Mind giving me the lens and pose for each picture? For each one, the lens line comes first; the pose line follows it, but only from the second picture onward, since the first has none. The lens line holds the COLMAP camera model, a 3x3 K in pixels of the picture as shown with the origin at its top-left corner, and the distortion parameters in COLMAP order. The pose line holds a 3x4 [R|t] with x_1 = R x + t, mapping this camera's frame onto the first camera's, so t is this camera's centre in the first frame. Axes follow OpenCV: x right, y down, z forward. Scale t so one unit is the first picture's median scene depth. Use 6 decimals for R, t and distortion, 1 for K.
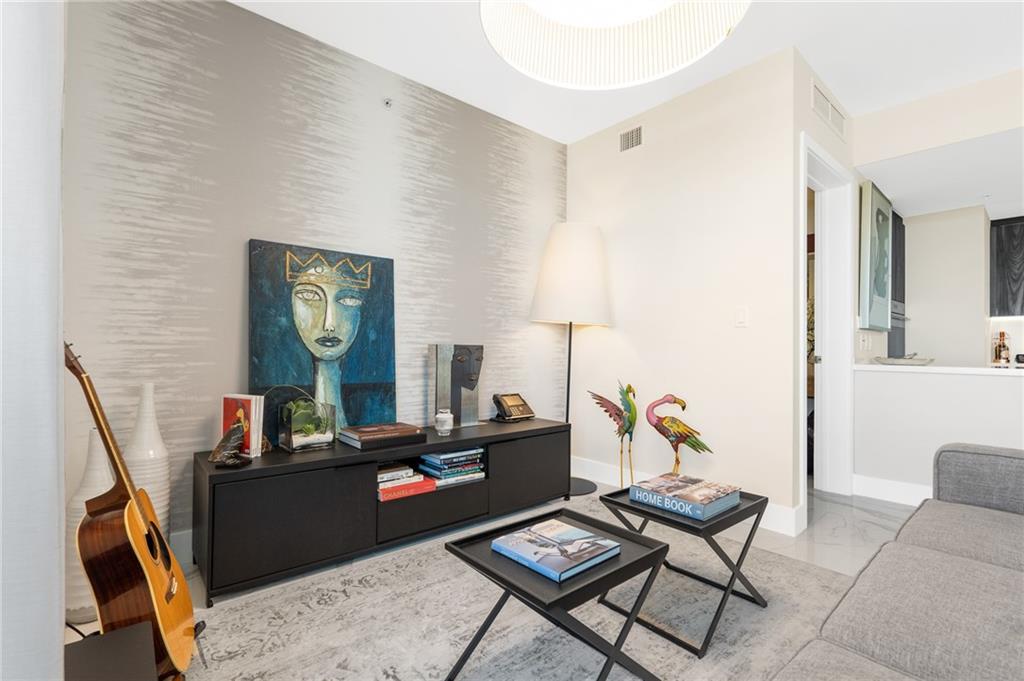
lens RADIAL K [[467.3, 0, 511.3], [0, 467.3, 343.0], [0, 0, 1]] dist [-0.005053, 0.001848]
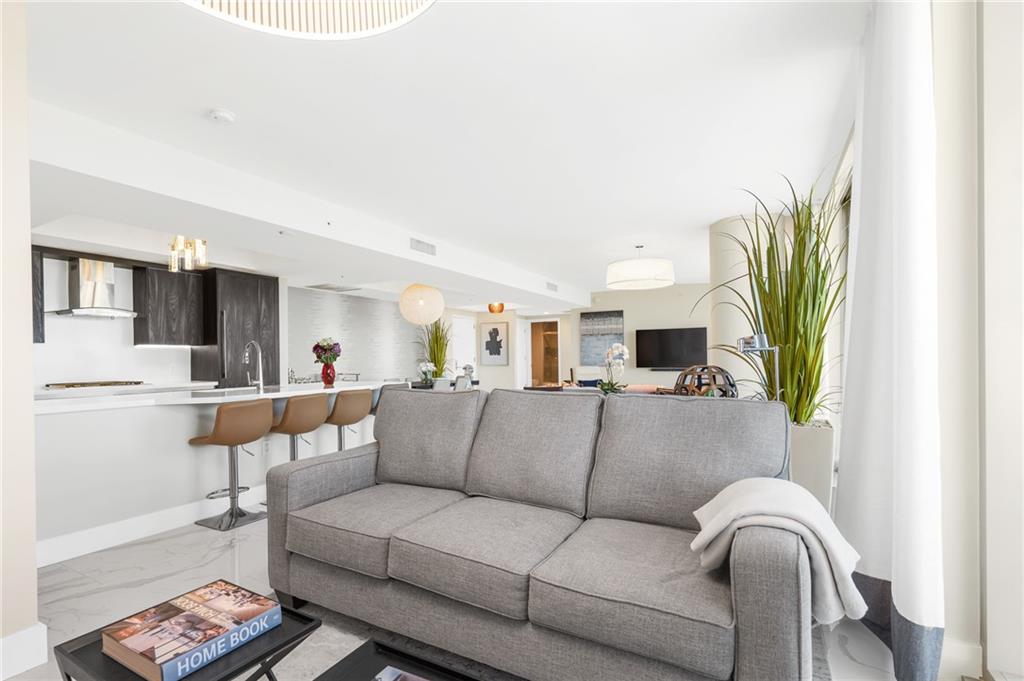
lens RADIAL K [[467.3, 0, 514.2], [0, 467.3, 347.5], [0, 0, 1]] dist [-0.005053, 0.001848]
pose [[-0.362589, 0.011994, 0.931872, -0.341487], [-0.004539, 0.999883, -0.014636, -0.067323], [-0.931938, -0.009537, -0.362492, 0.591633]]
